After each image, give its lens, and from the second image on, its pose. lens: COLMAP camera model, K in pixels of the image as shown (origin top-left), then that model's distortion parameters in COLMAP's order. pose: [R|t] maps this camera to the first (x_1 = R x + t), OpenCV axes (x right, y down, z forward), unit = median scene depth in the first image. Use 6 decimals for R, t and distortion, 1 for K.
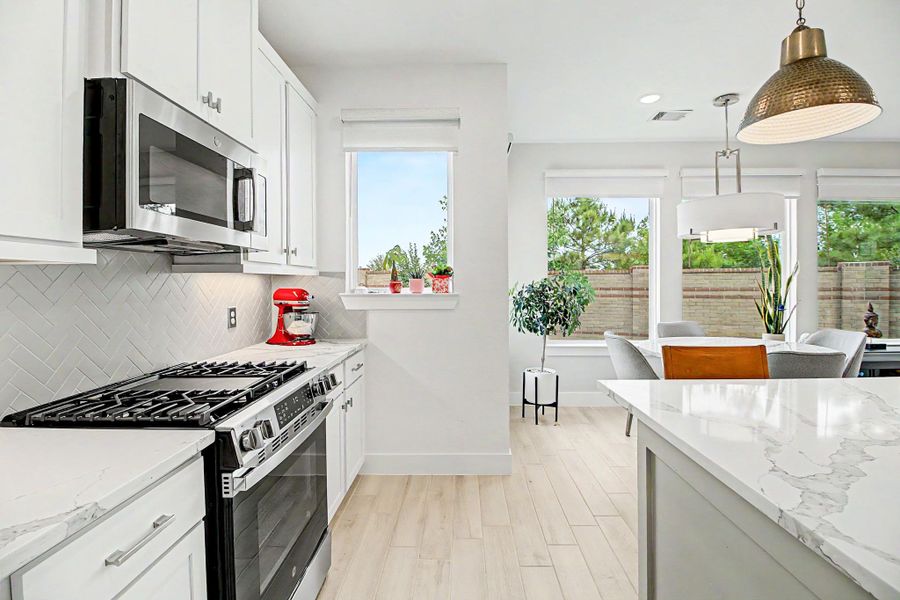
lens RADIAL K [[416.0, 0, 454.0], [0, 416.0, 285.4], [0, 0, 1]] dist [0.000561, -0.000407]
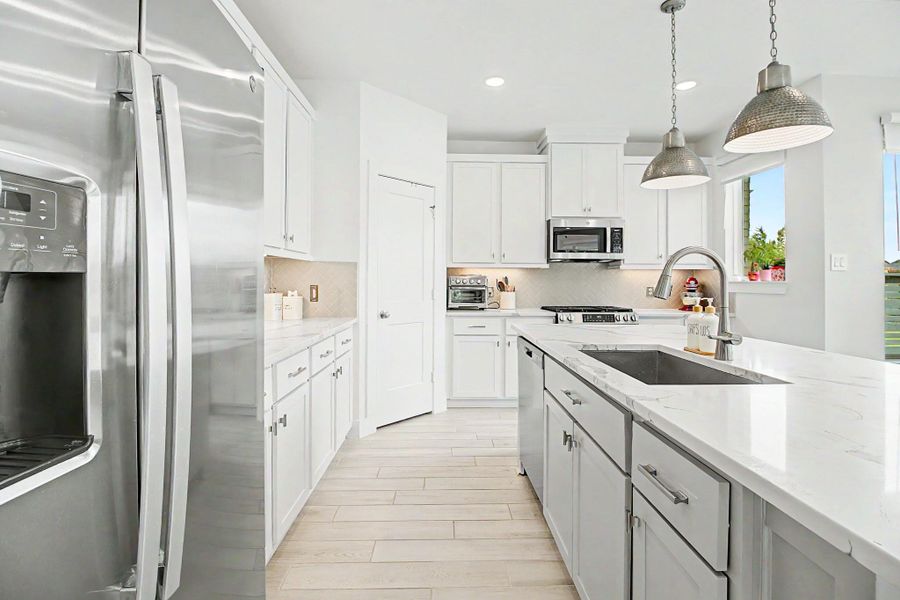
lens RADIAL K [[417.6, 0, 451.8], [0, 417.6, 278.0], [0, 0, 1]] dist [-0.017405, -0.000154]
pose [[0.036118, -0.001432, -0.999346, 0.746860], [-0.011225, 0.999935, -0.001838, 0.014979], [0.999284, 0.011284, 0.036100, -0.009106]]
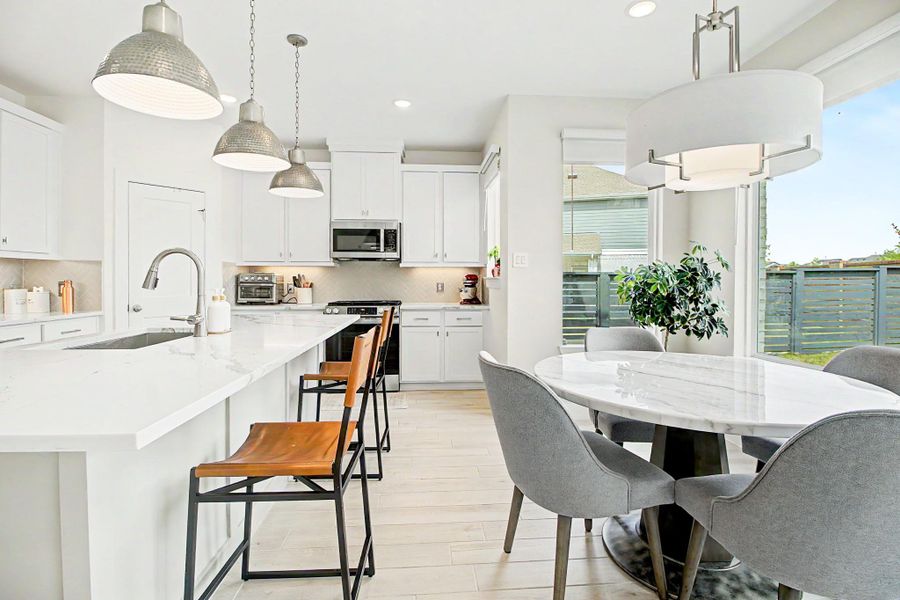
lens RADIAL K [[417.9, 0, 451.7], [0, 417.9, 283.5], [0, 0, 1]] dist [0.000726, -0.013680]
pose [[0.080911, 0.014101, -0.996622, 0.871982], [-0.008844, 0.999871, 0.013429, 0.014844], [0.996682, 0.007727, 0.081025, 0.463190]]
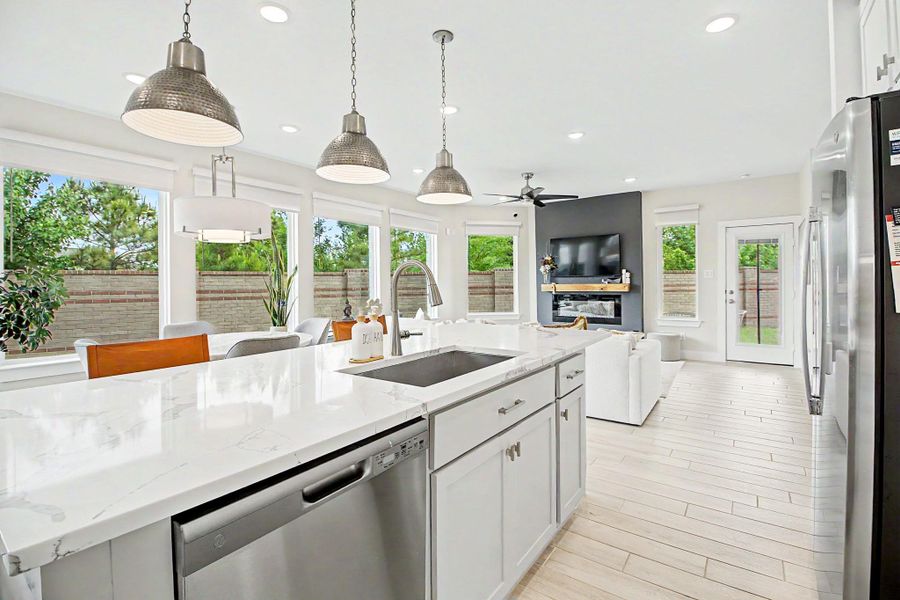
lens RADIAL K [[412.2, 0, 451.7], [0, 412.2, 284.9], [0, 0, 1]] dist [0.002399, -0.011679]
pose [[0.576363, -0.002547, 0.817190, 0.099151], [0.012487, 0.999906, -0.005690, 0.012535], [-0.817098, 0.013484, 0.576340, -0.055006]]
